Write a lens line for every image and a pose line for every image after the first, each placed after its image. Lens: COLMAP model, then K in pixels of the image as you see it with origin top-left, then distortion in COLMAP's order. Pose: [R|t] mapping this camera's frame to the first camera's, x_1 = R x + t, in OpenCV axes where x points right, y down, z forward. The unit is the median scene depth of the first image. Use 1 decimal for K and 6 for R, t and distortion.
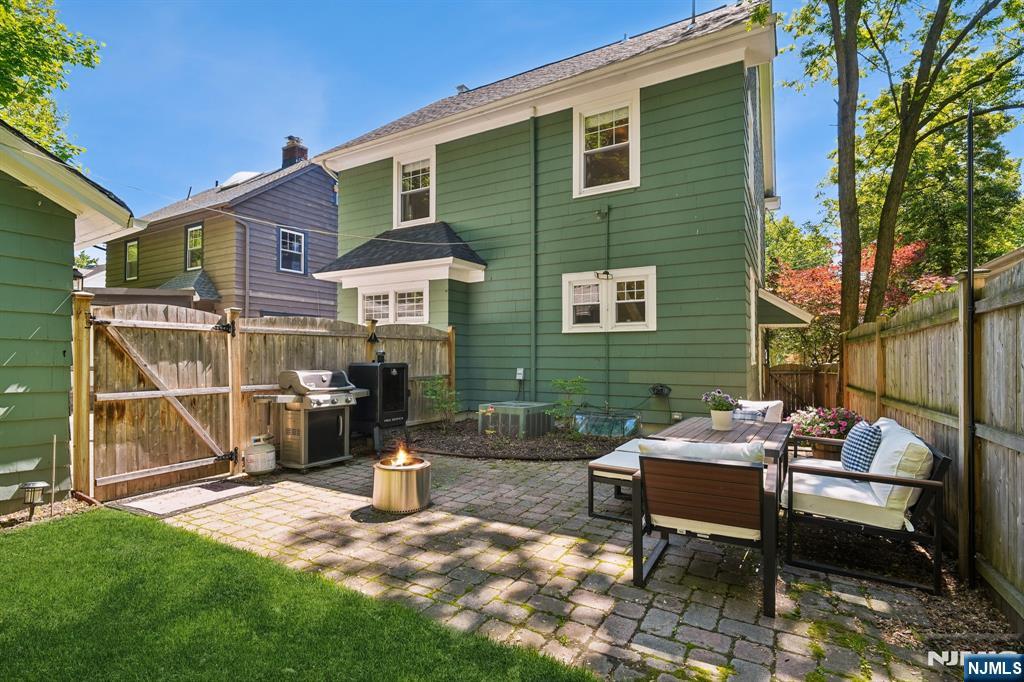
lens RADIAL K [[477.0, 0, 516.5], [0, 477.0, 348.2], [0, 0, 1]] dist [-0.003865, -0.001201]
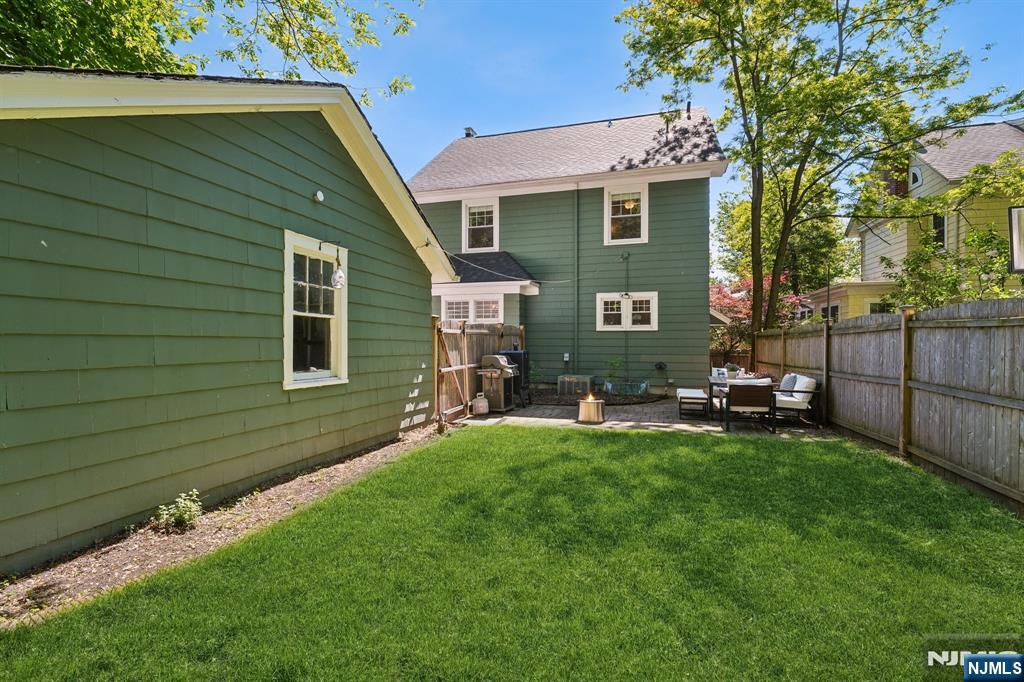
lens RADIAL K [[477.0, 0, 509.6], [0, 477.0, 341.9], [0, 0, 1]] dist [-0.003865, -0.001201]
pose [[0.975287, -0.001232, 0.220937, -0.571882], [-0.003381, 0.999784, 0.020502, -0.028312], [-0.220915, -0.020743, 0.975072, -0.509328]]
